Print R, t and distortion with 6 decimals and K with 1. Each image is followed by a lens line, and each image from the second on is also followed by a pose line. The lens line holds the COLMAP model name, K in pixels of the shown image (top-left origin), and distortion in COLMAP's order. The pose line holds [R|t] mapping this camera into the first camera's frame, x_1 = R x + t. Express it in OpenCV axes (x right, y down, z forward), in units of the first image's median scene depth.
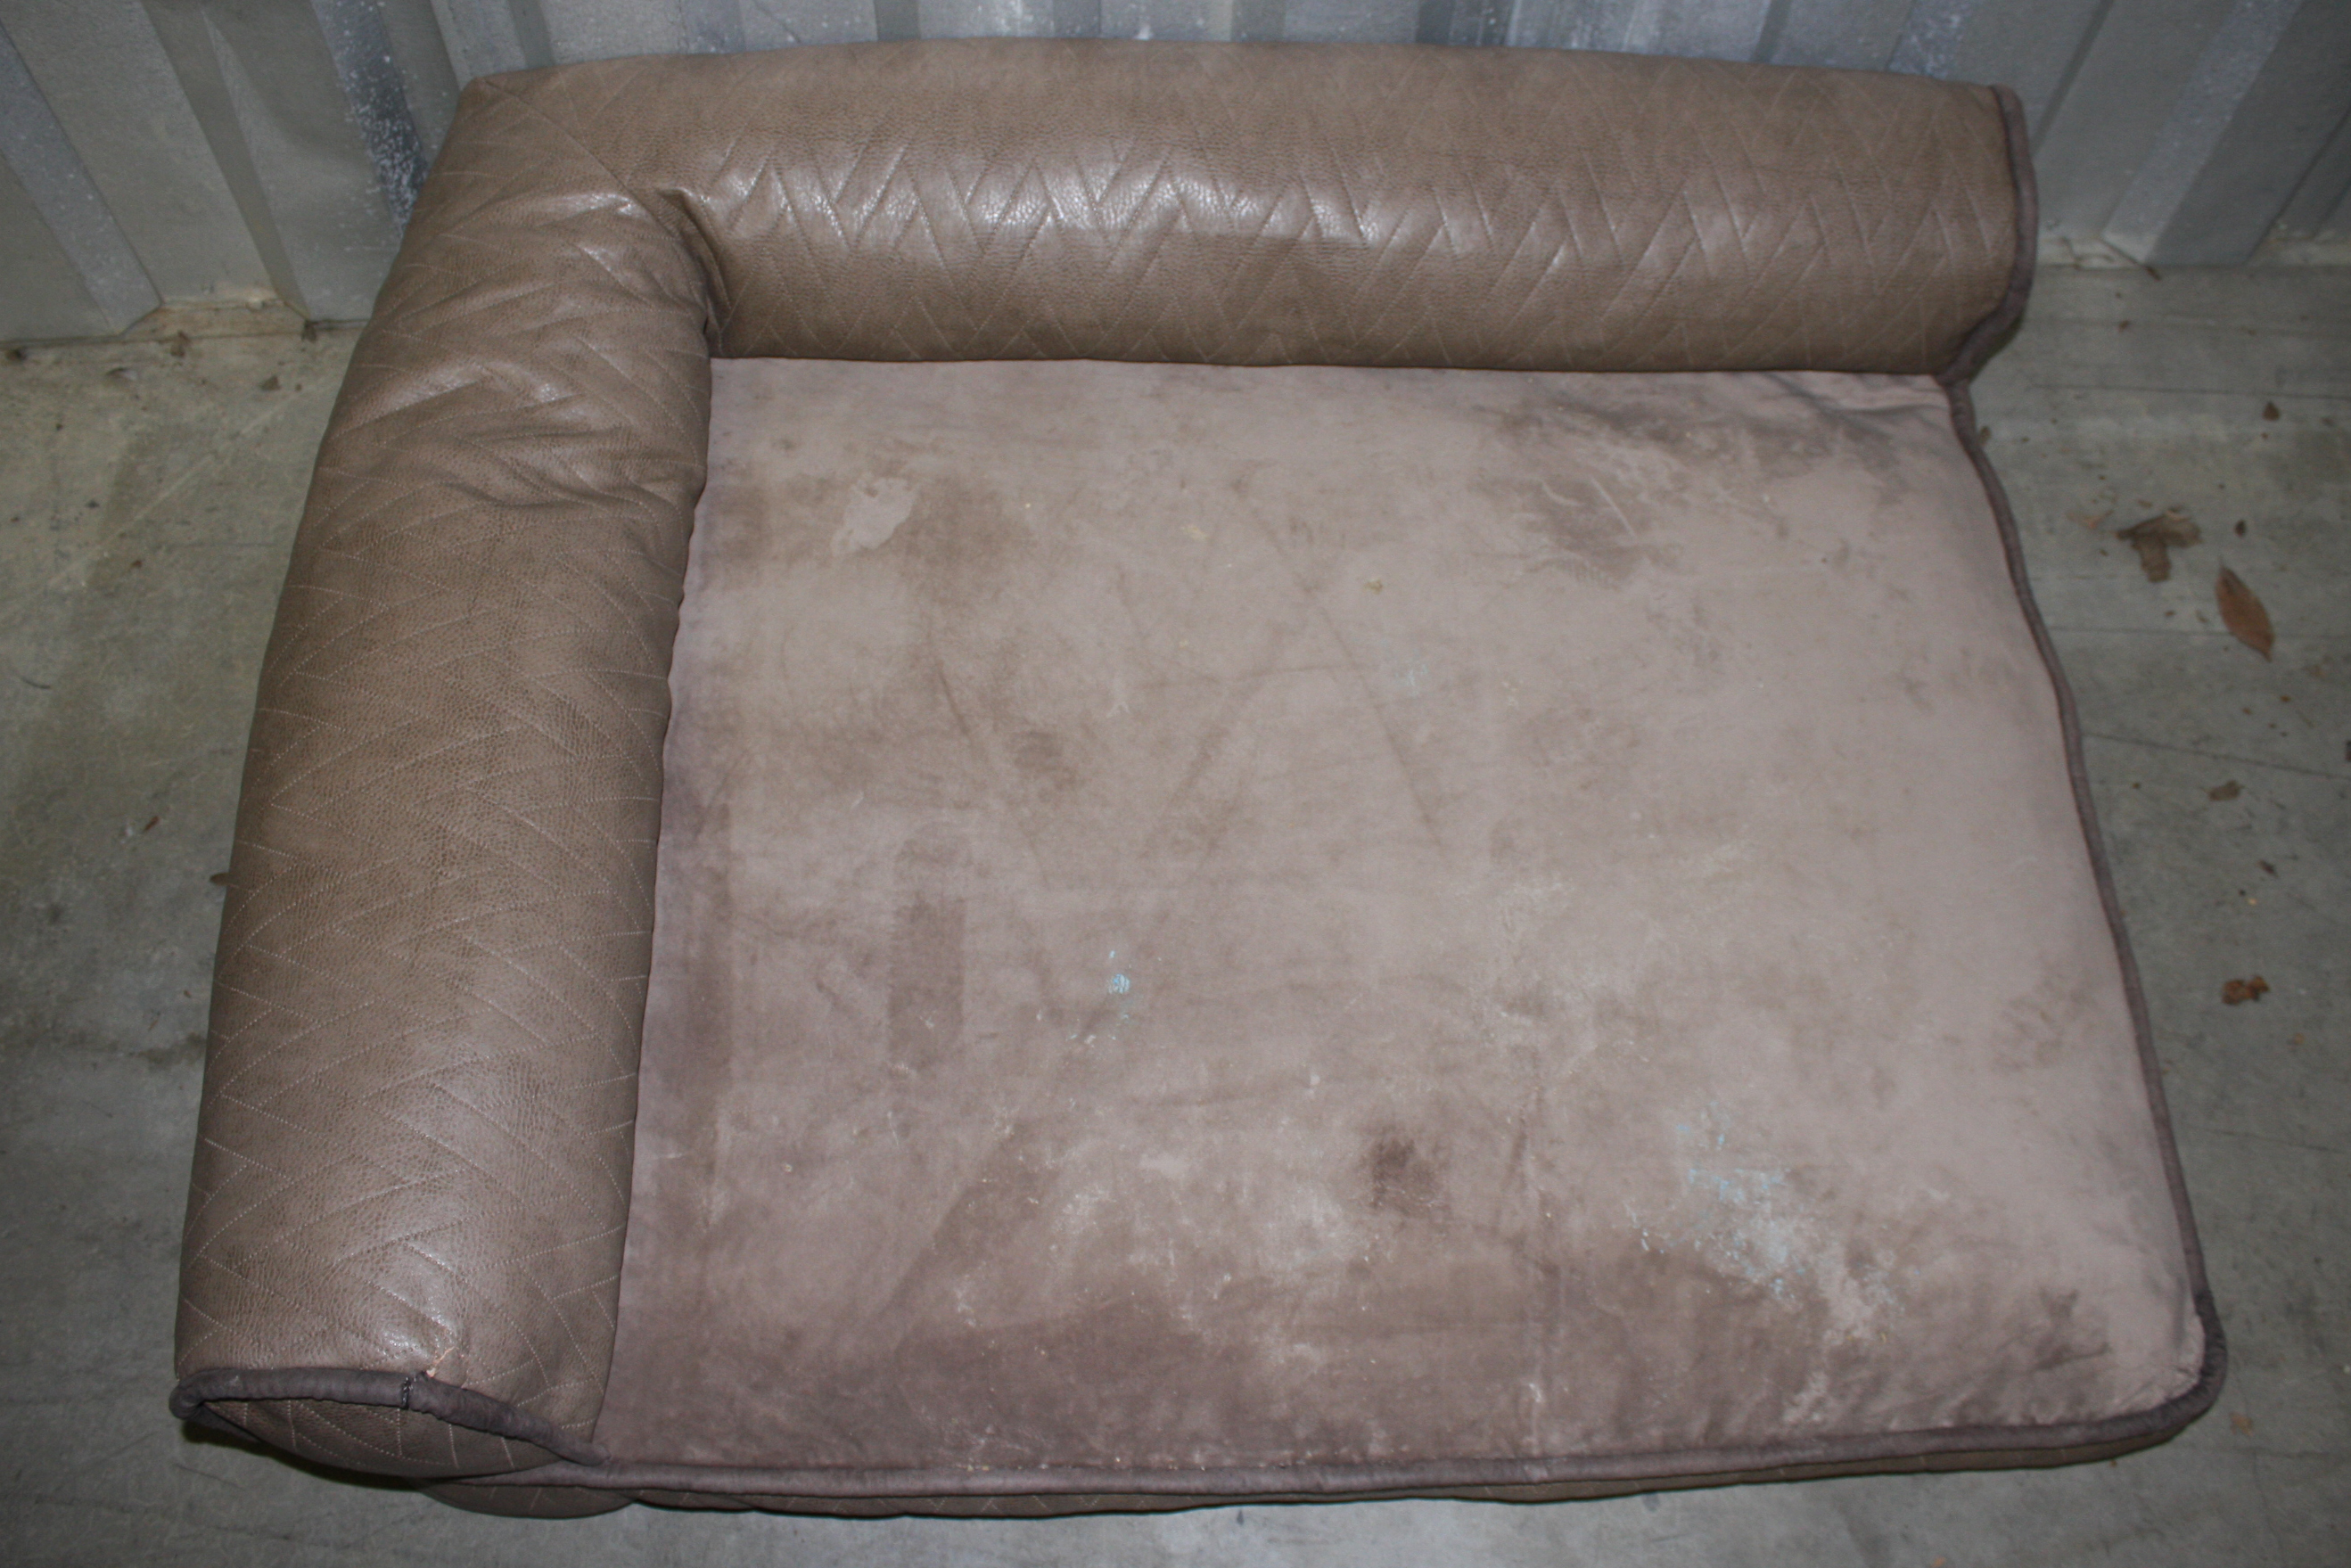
lens RADIAL K [[2049.1, 0, 1181.3], [0, 2049.1, 788.8], [0, 0, 1]] dist [-0.097216, -0.001936]
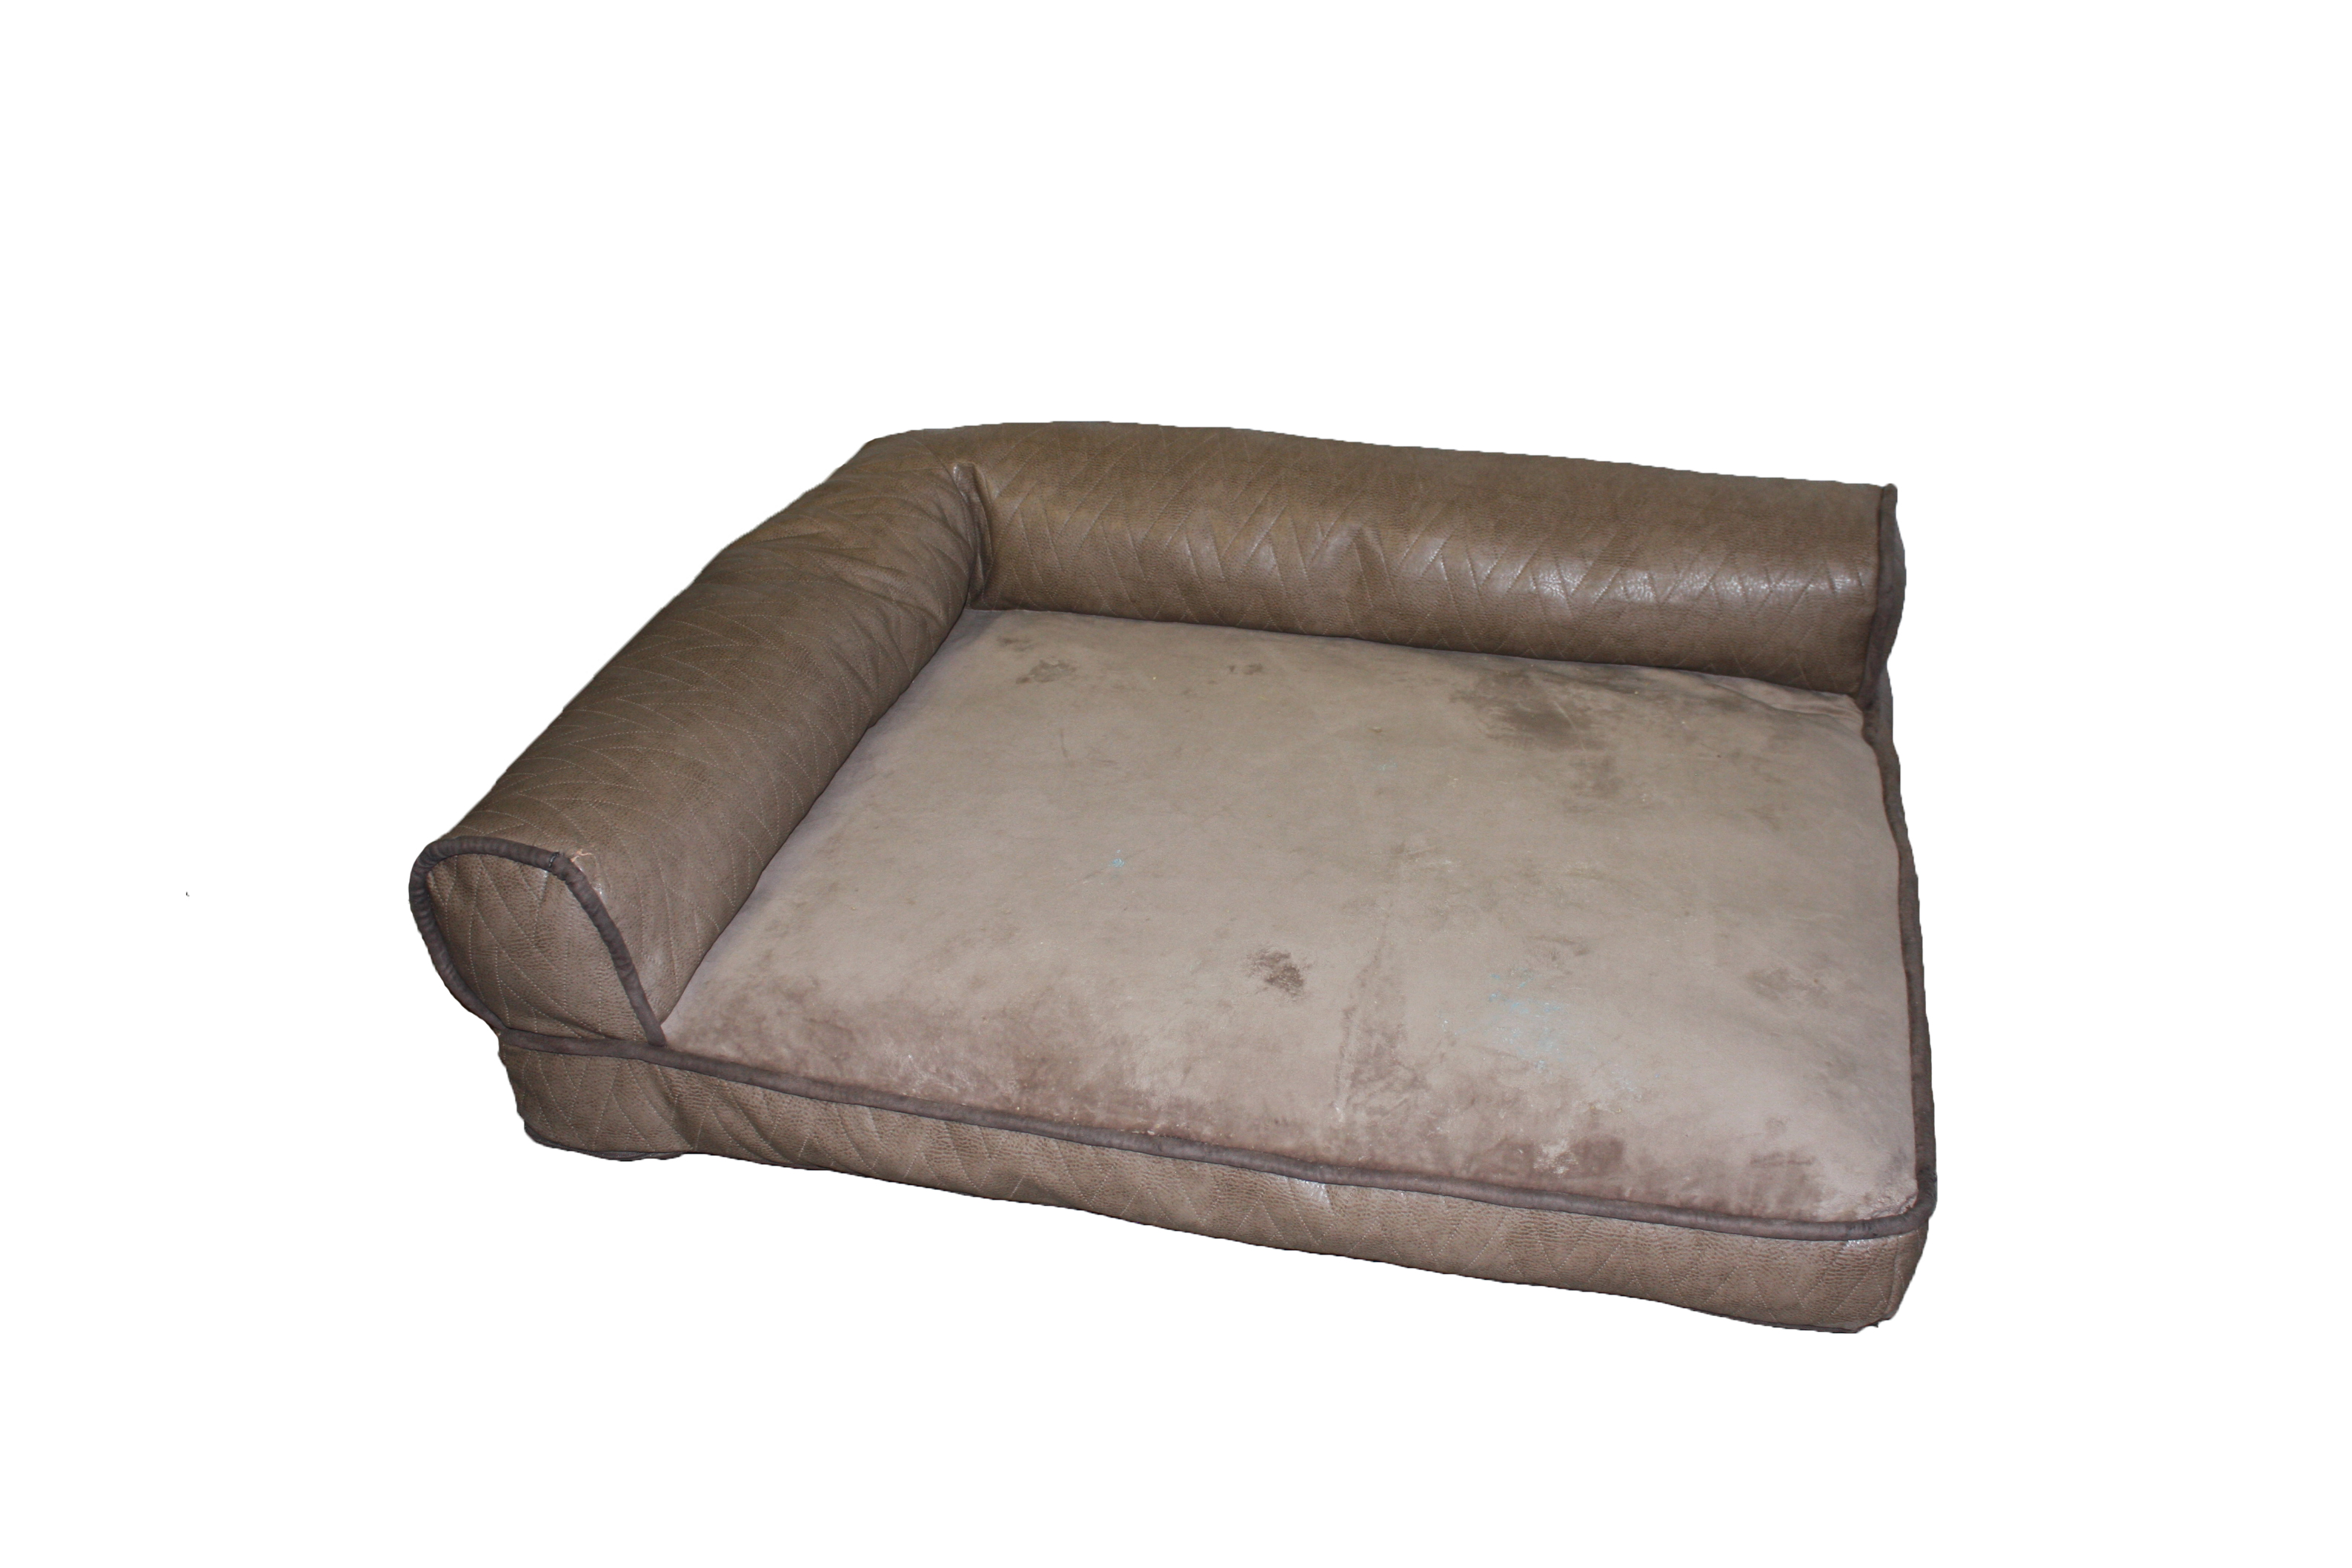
lens RADIAL K [[2535.9, 0, 1178.2], [0, 2535.9, 785.6], [0, 0, 1]] dist [-0.094605, 0.000000]
pose [[0.960669, 0.078846, -0.266269, 0.426627], [-0.218613, 0.806000, -0.550066, 0.907024], [0.171242, 0.586641, 0.791536, -0.365046]]
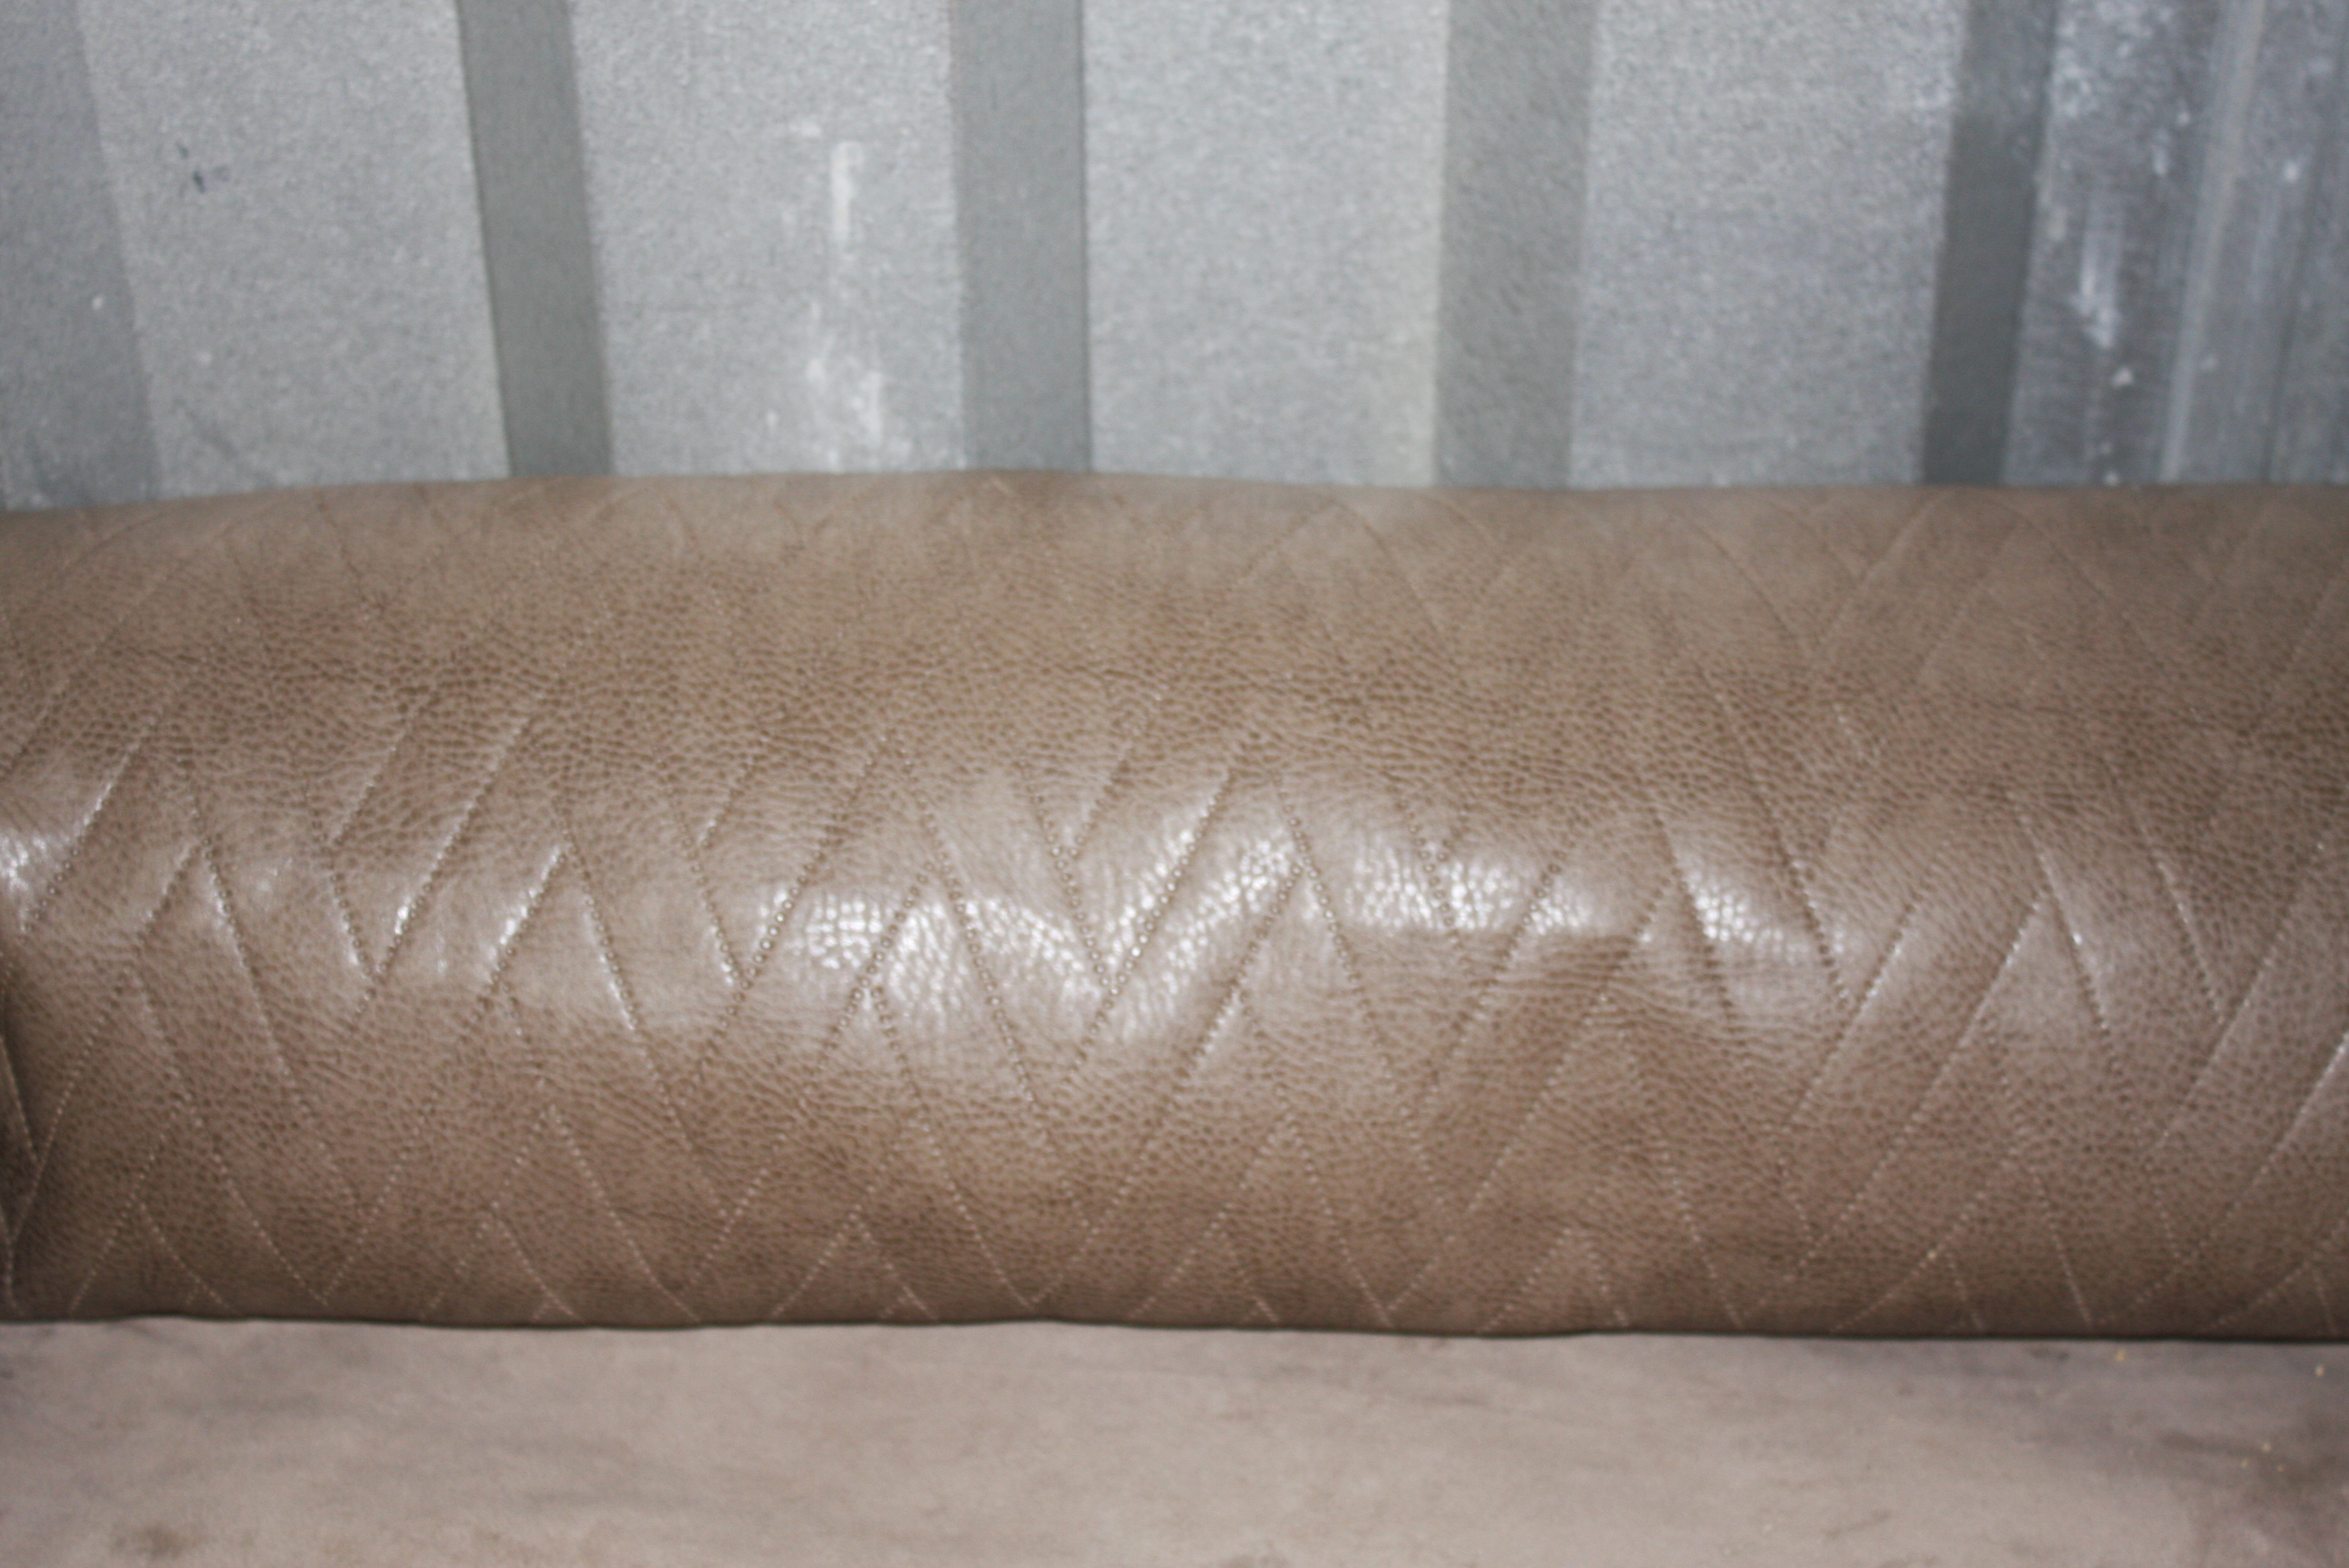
lens RADIAL K [[4200.0, 0, 1157.9], [0, 4200.0, 792.7], [0, 0, 1]] dist [0.023157, 0.000000]
pose [[0.999060, -0.015612, -0.040436, 0.004597], [-0.003278, 0.902996, -0.429637, 0.020352], [0.043221, 0.429366, 0.902096, 0.320922]]
